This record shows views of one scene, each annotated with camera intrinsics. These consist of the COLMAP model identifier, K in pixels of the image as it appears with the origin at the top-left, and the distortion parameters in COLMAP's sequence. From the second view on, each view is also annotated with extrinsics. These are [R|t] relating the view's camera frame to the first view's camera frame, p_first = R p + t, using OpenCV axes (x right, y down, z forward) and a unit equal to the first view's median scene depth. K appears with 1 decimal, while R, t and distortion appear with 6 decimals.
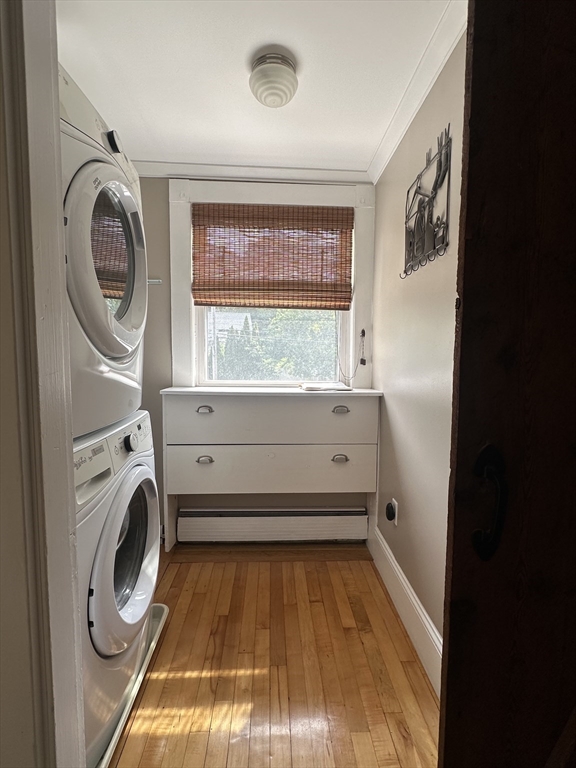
lens RADIAL K [[364.7, 0, 286.1], [0, 364.7, 383.4], [0, 0, 1]] dist [-0.015298, 0.000188]
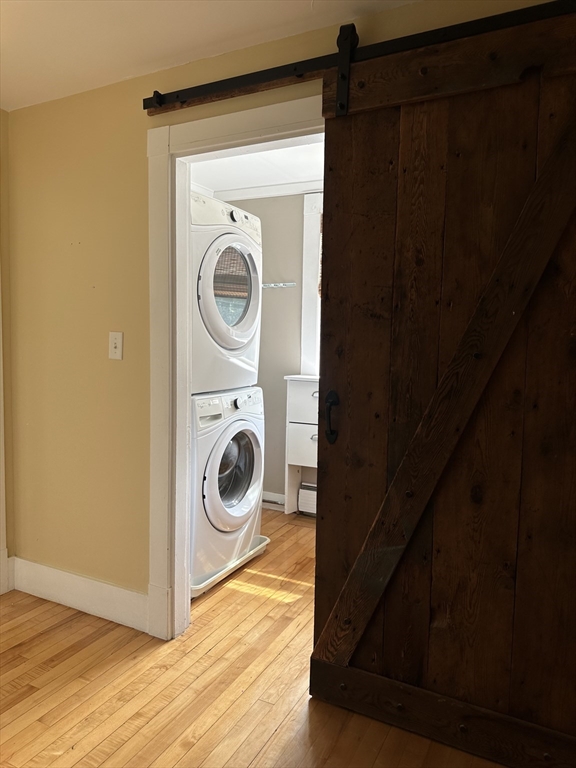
lens RADIAL K [[539.3, 0, 289.3], [0, 539.3, 383.6], [0, 0, 1]] dist [0.003163, 0.000158]
pose [[0.872559, 0.044799, -0.486451, 0.783918], [-0.048305, 0.998818, 0.005338, 0.048597], [0.486115, 0.018840, 0.873692, -0.812006]]
